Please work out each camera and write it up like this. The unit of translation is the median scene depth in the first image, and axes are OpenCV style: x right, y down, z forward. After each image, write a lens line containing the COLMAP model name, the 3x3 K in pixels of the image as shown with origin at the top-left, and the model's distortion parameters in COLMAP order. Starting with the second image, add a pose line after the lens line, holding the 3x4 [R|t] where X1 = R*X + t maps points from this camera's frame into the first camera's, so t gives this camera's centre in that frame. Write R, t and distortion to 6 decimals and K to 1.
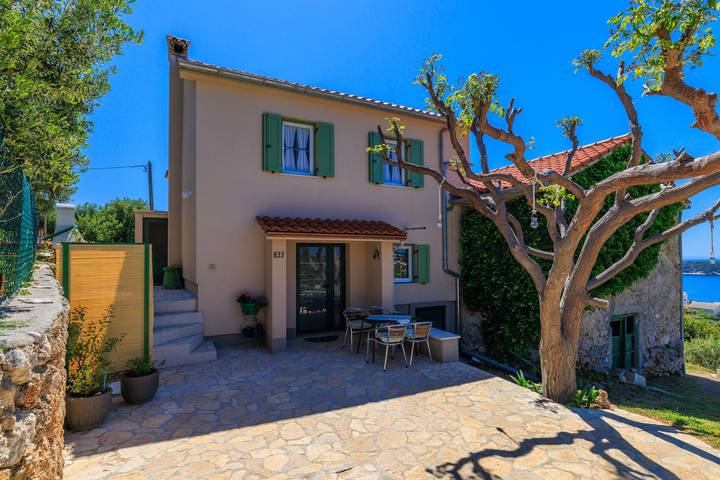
lens RADIAL K [[306.9, 0, 370.4], [0, 306.9, 259.8], [0, 0, 1]] dist [0.000595, -0.000226]
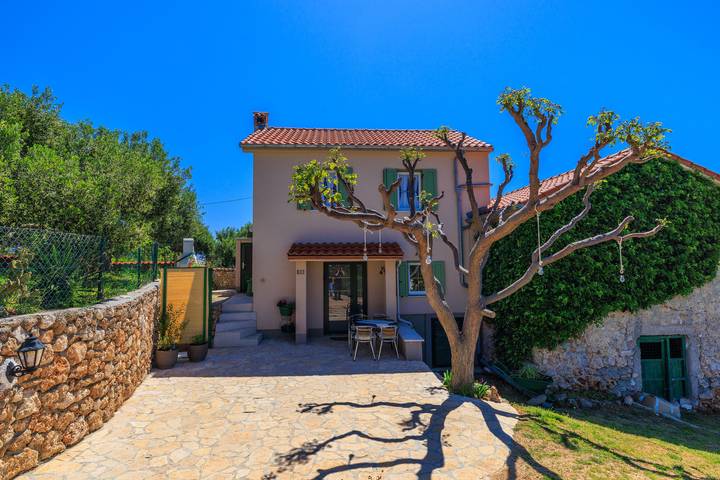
lens RADIAL K [[306.9, 0, 370.4], [0, 306.9, 259.8], [0, 0, 1]] dist [0.000595, -0.000226]
pose [[0.949333, -0.014615, -0.313933, 0.643930], [0.002705, 0.999261, -0.038342, -0.026978], [0.314261, 0.035550, 0.948671, -0.300295]]
